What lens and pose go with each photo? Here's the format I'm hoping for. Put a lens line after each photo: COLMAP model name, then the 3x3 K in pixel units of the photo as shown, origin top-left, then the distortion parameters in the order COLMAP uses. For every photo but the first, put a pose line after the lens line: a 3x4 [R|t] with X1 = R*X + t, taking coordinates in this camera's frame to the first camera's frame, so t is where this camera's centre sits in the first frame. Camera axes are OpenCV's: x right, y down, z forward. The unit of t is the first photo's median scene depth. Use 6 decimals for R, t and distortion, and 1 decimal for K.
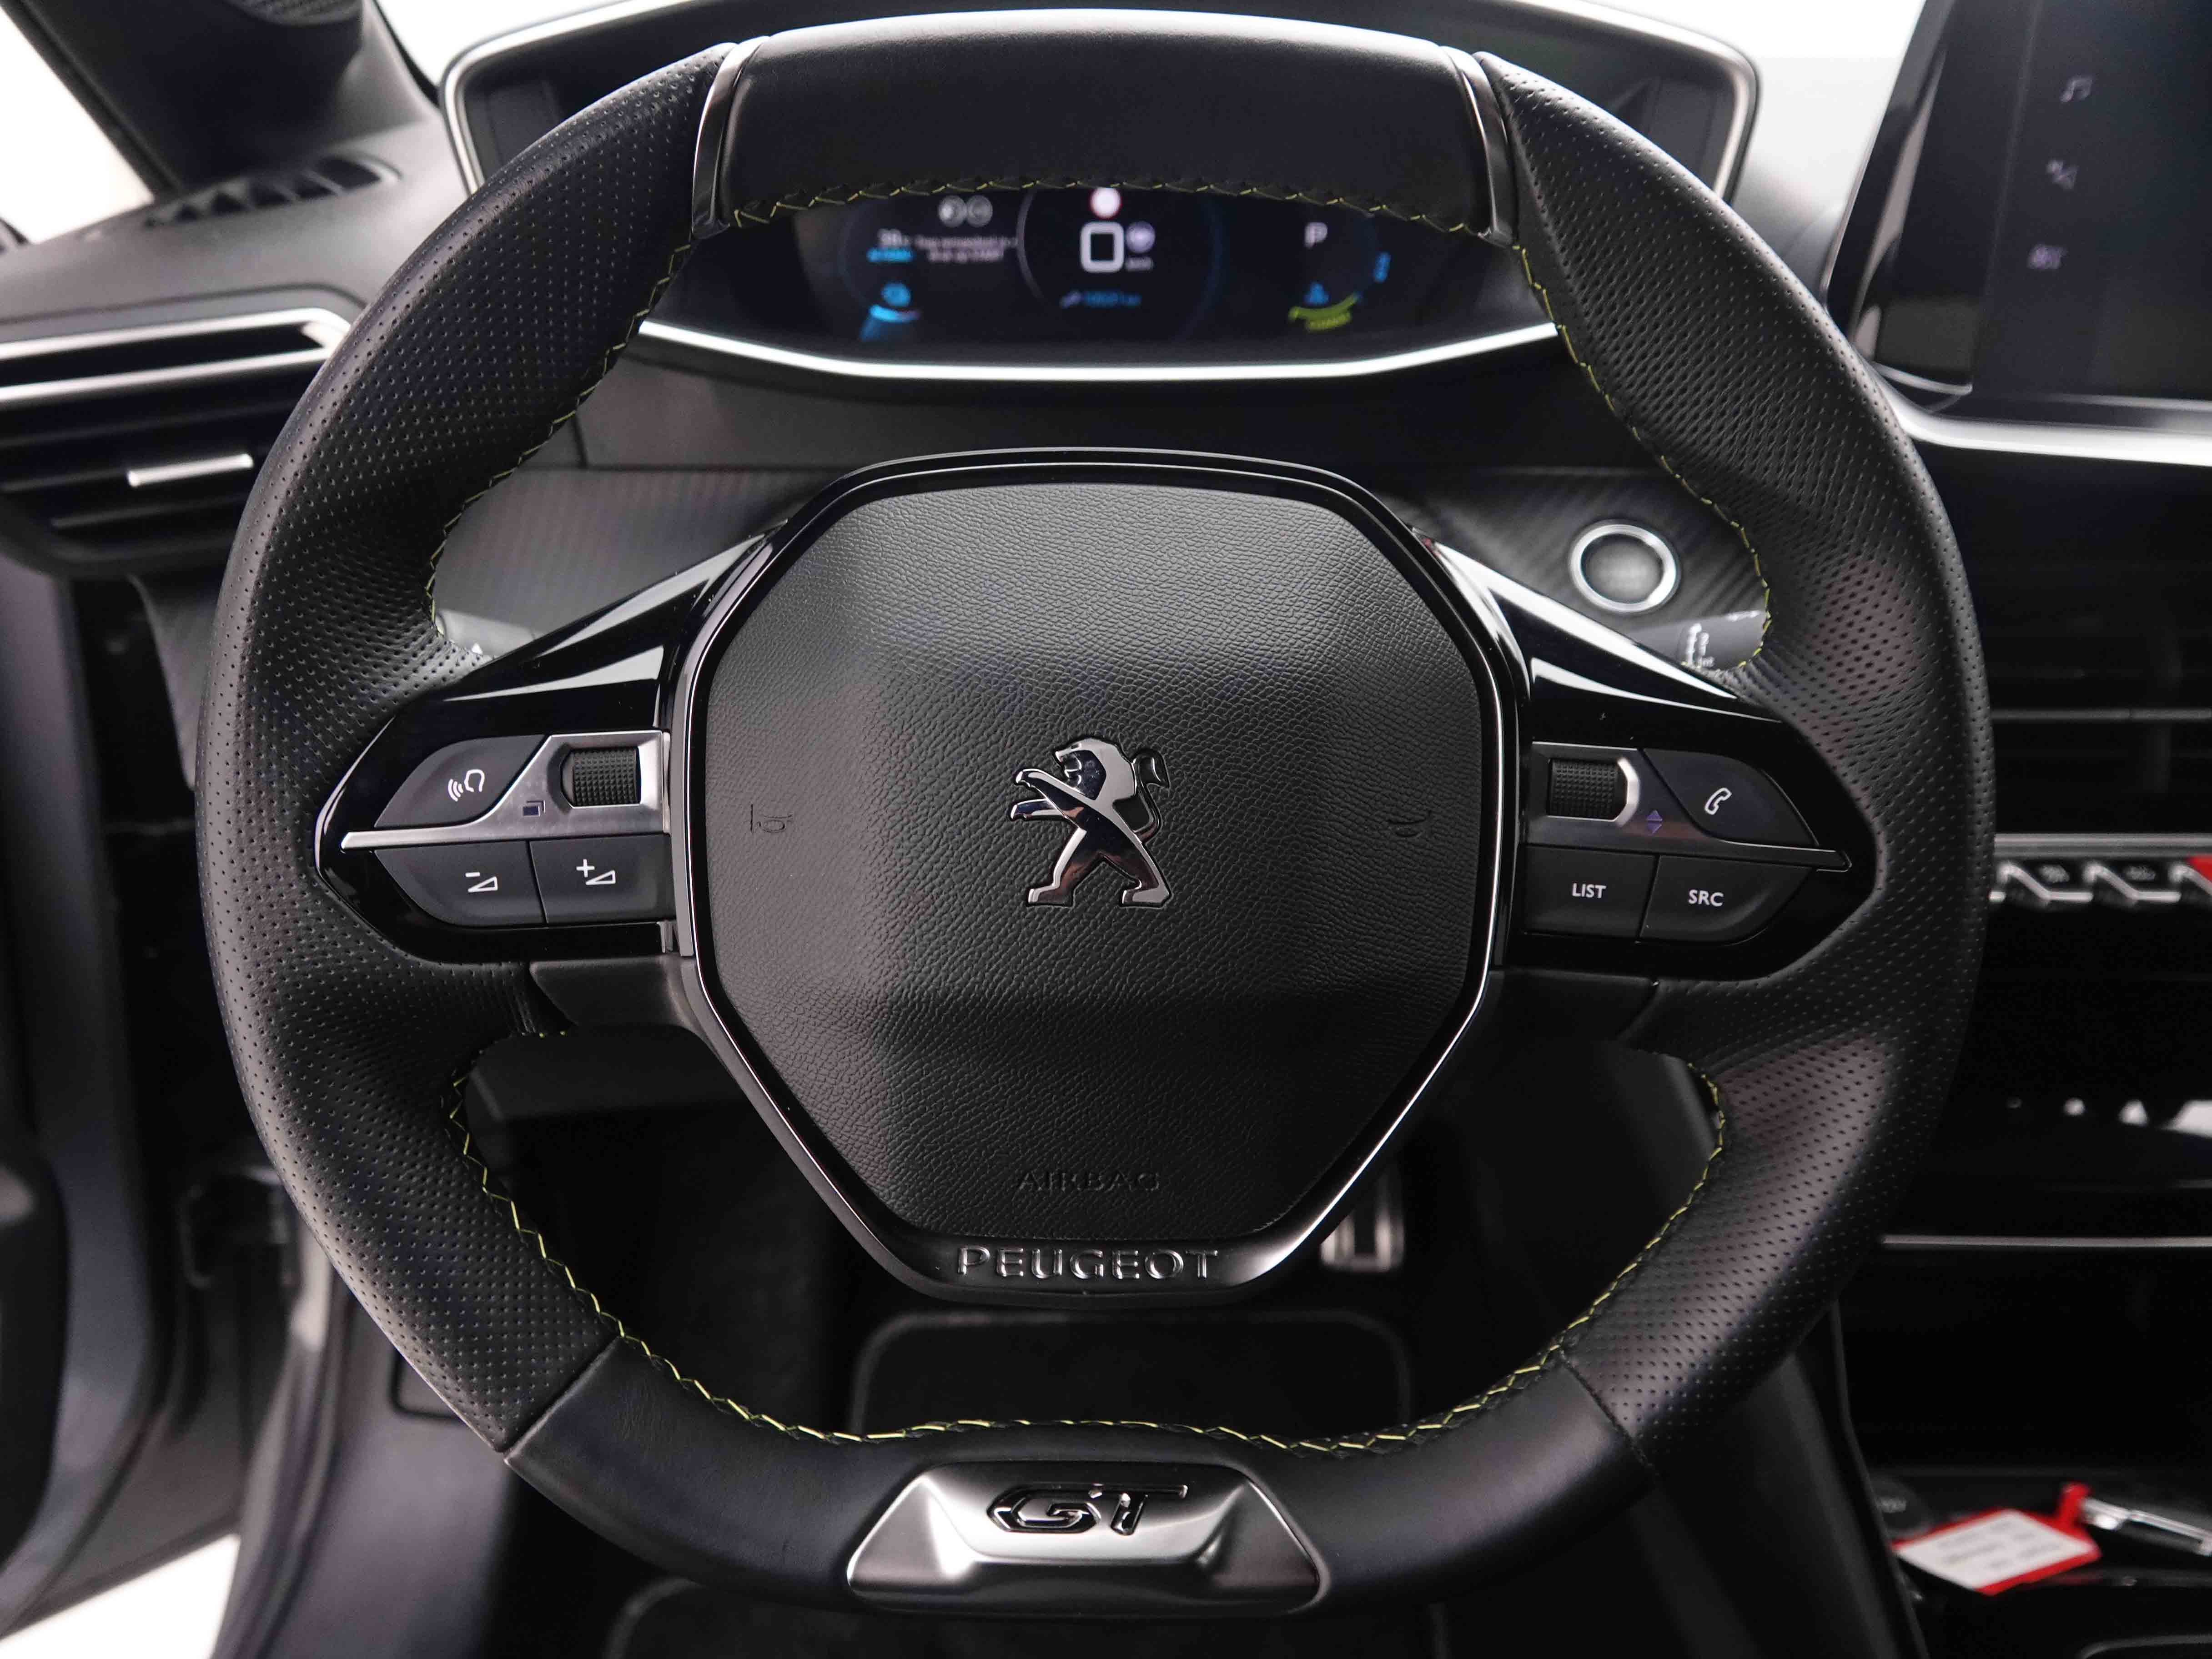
lens RADIAL K [[1715.2, 0, 1105.3], [0, 1715.2, 824.3], [0, 0, 1]] dist [-0.003304, -0.007389]
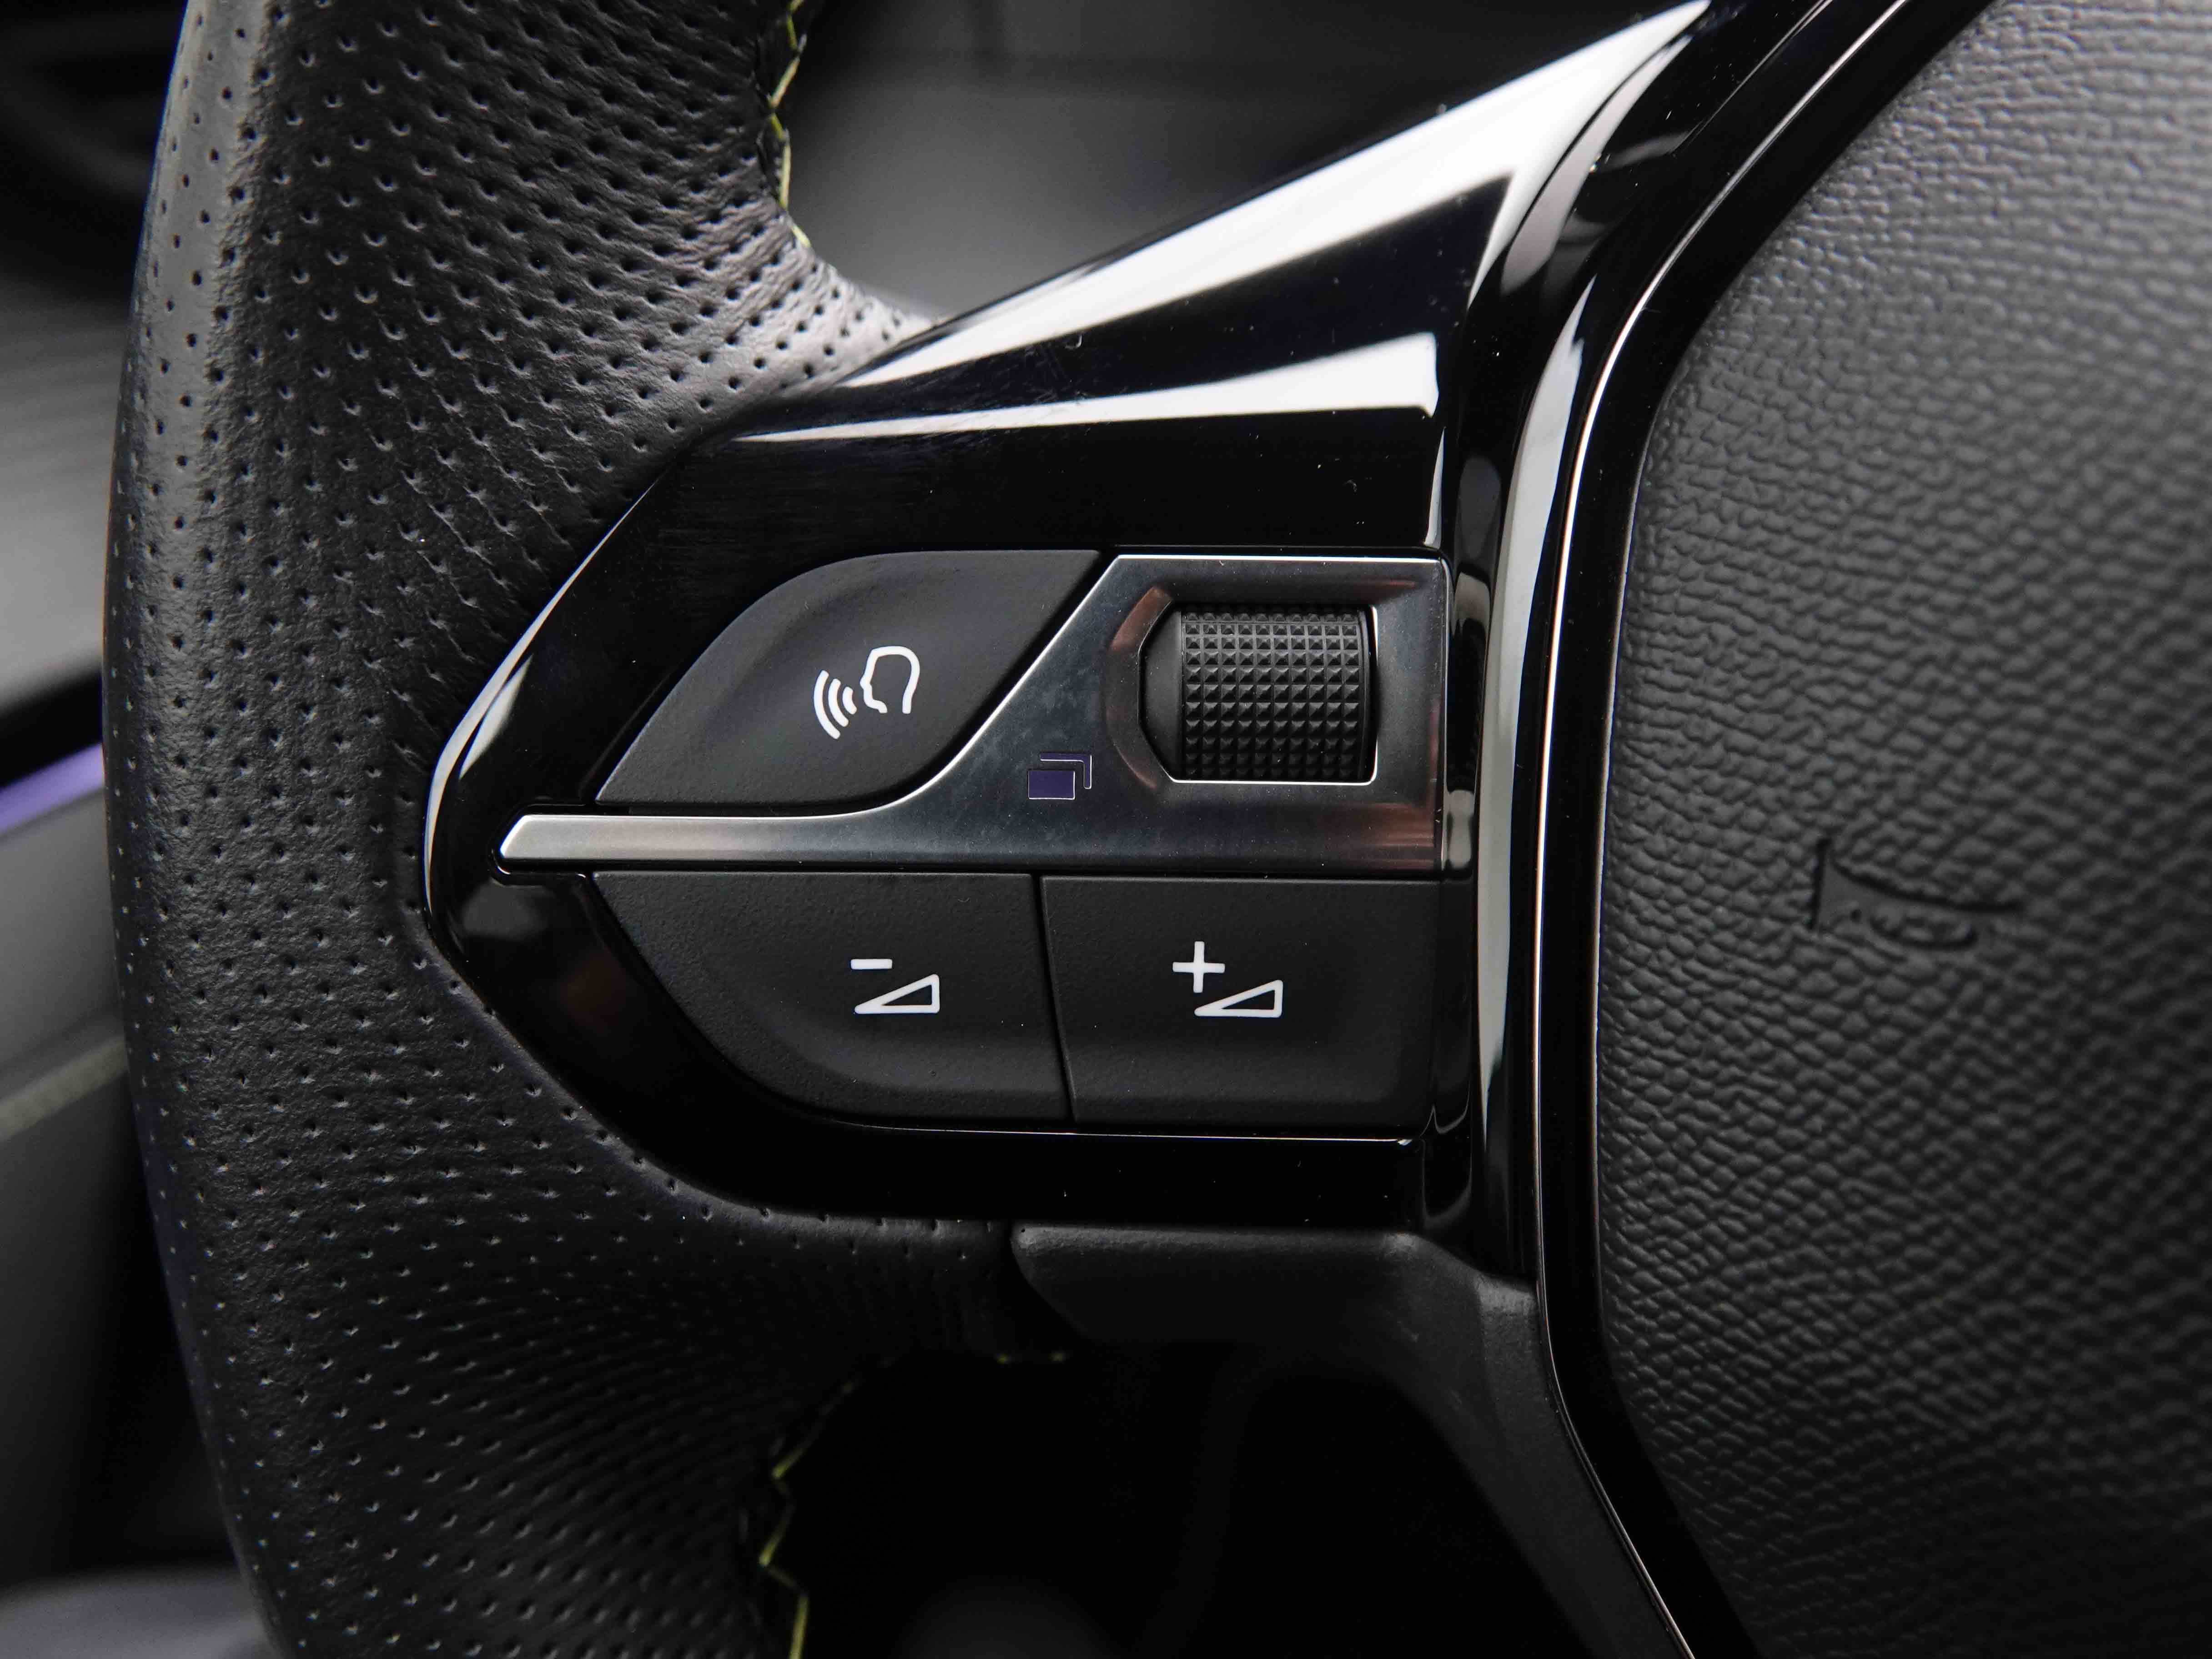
lens RADIAL K [[1923.5, 0, 1111.5], [0, 1923.5, 824.6], [0, 0, 1]] dist [0.005623, 0.002495]
pose [[0.983912, 0.083730, -0.157821, -0.263414], [-0.068415, 0.992622, 0.100103, -0.037365], [0.165038, -0.087696, 0.982381, 0.636202]]
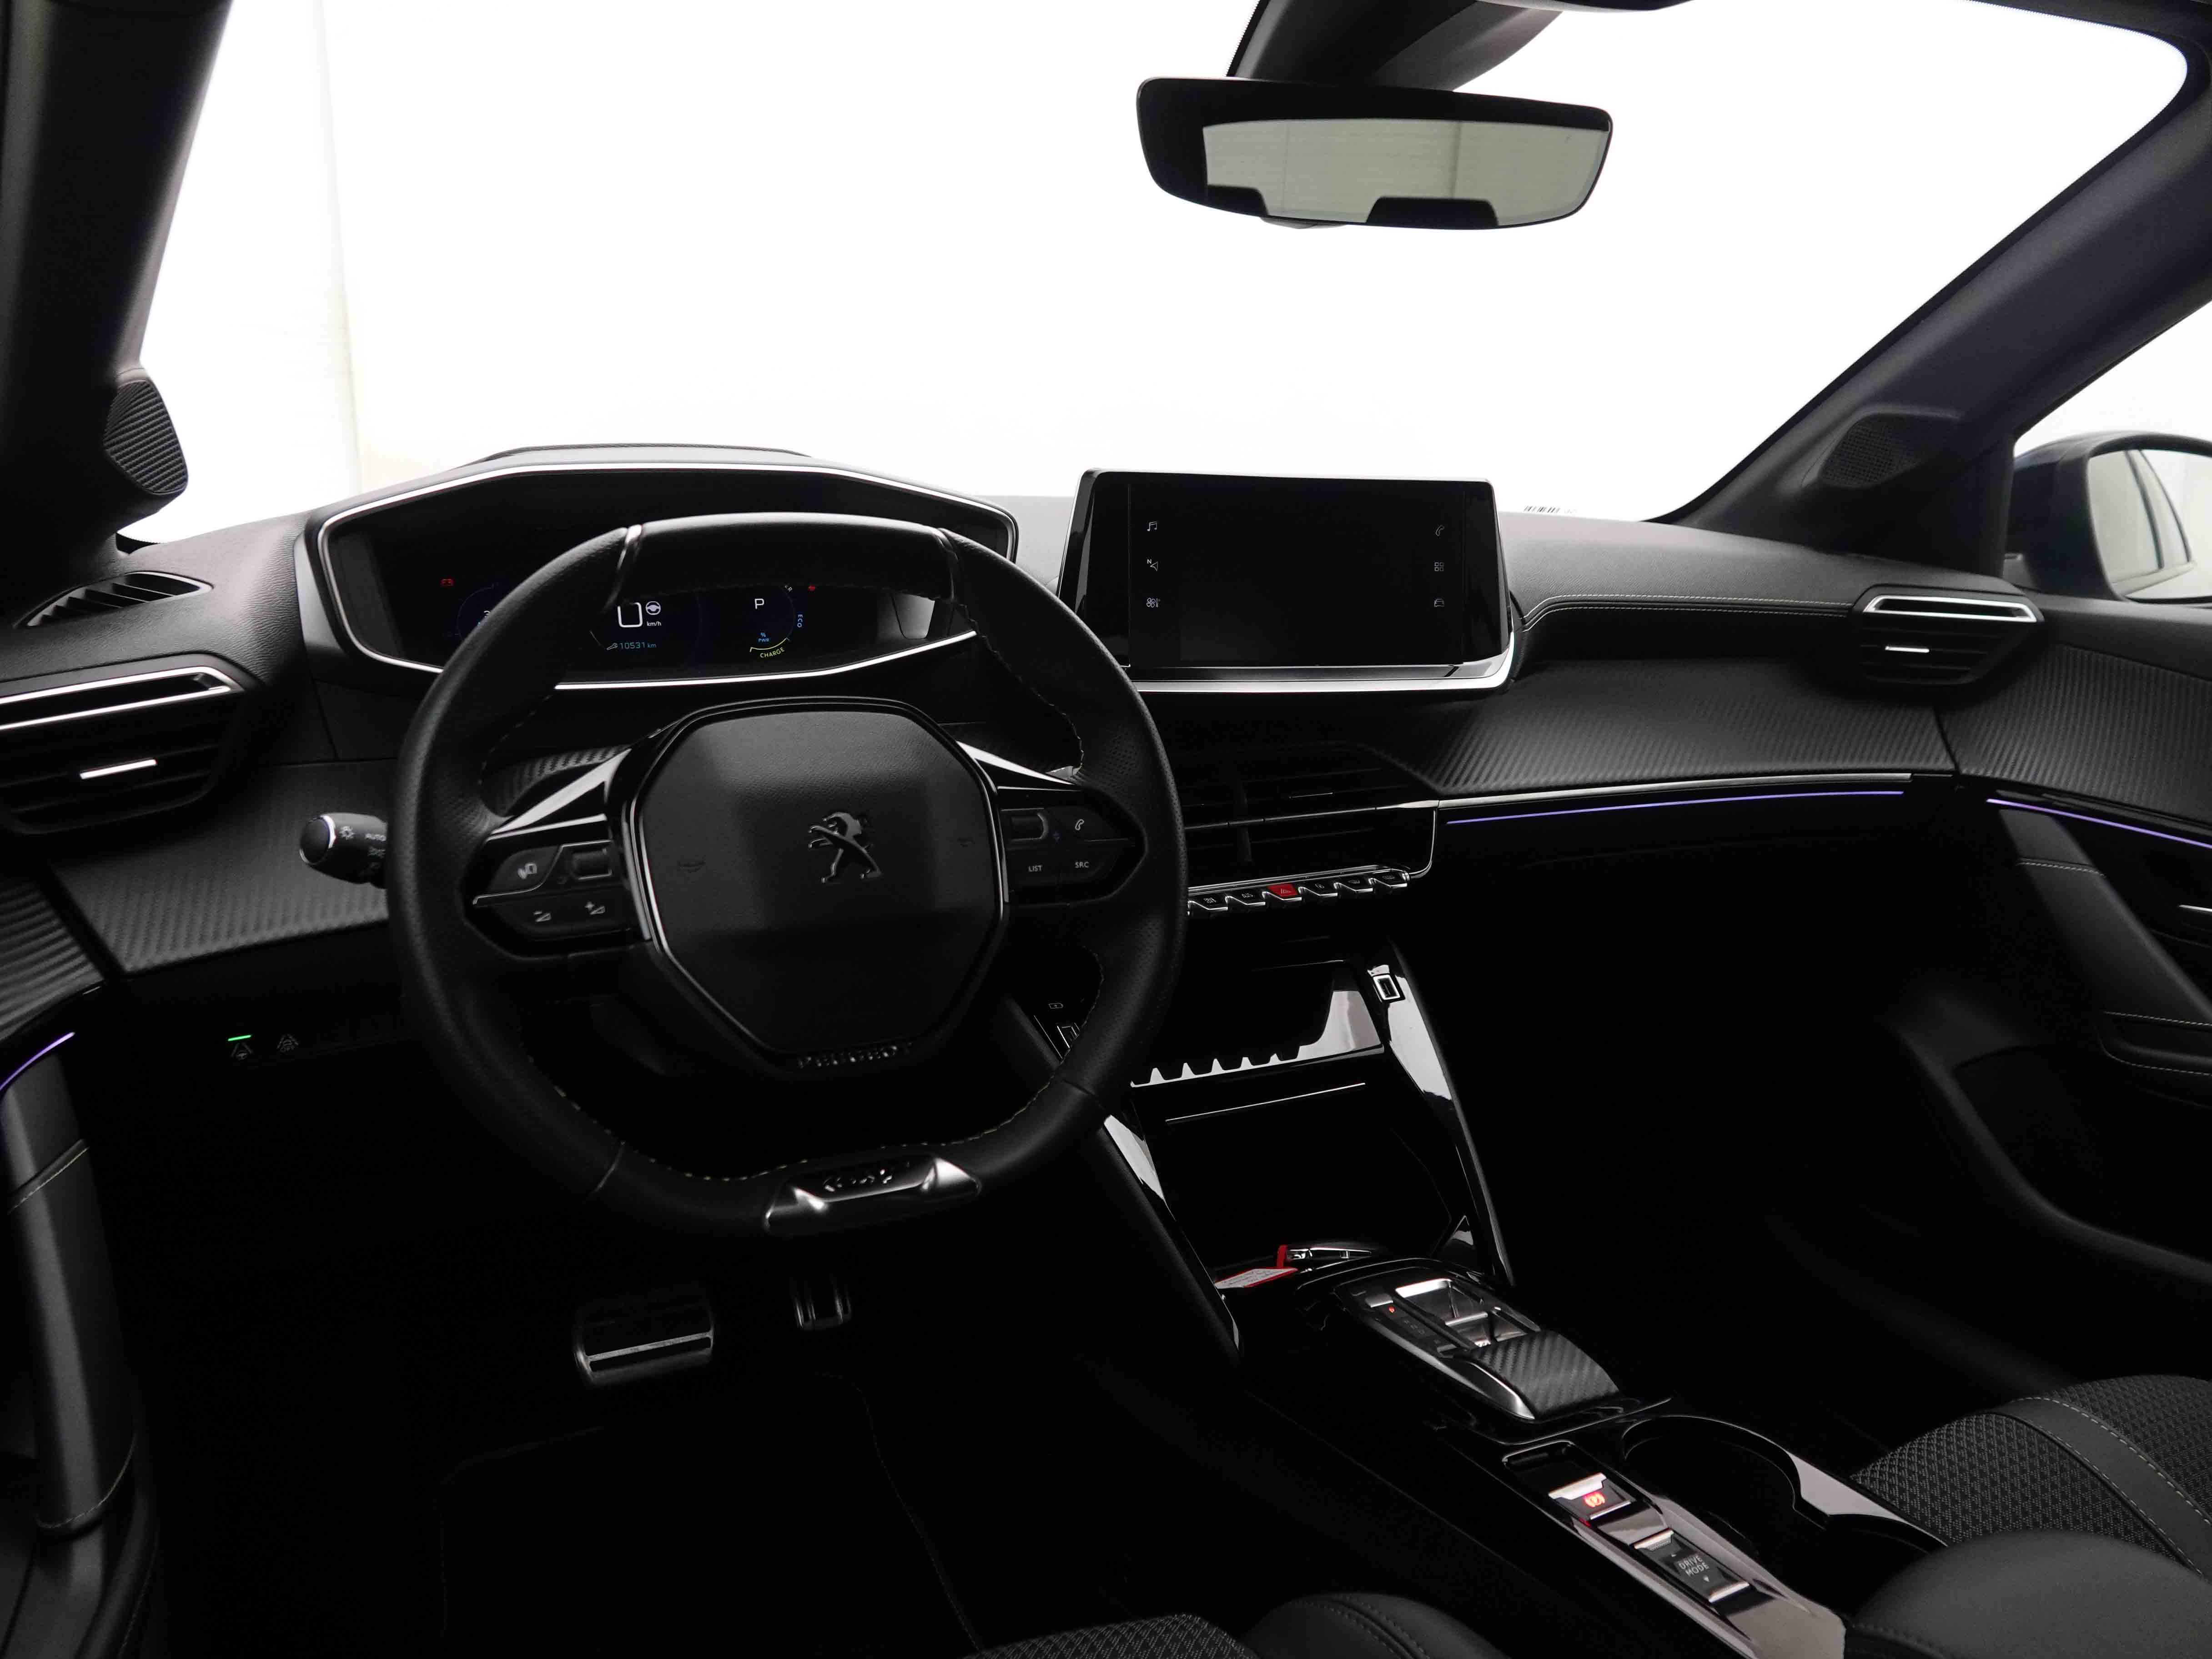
lens RADIAL K [[1540.4, 0, 1091.6], [0, 1540.4, 827.6], [0, 0, 1]] dist [-0.016941, 0.000772]
pose [[0.896415, -0.091365, 0.433697, -0.554696], [0.169407, 0.974854, -0.144782, 0.302884], [-0.409563, 0.203256, 0.889351, -0.905270]]
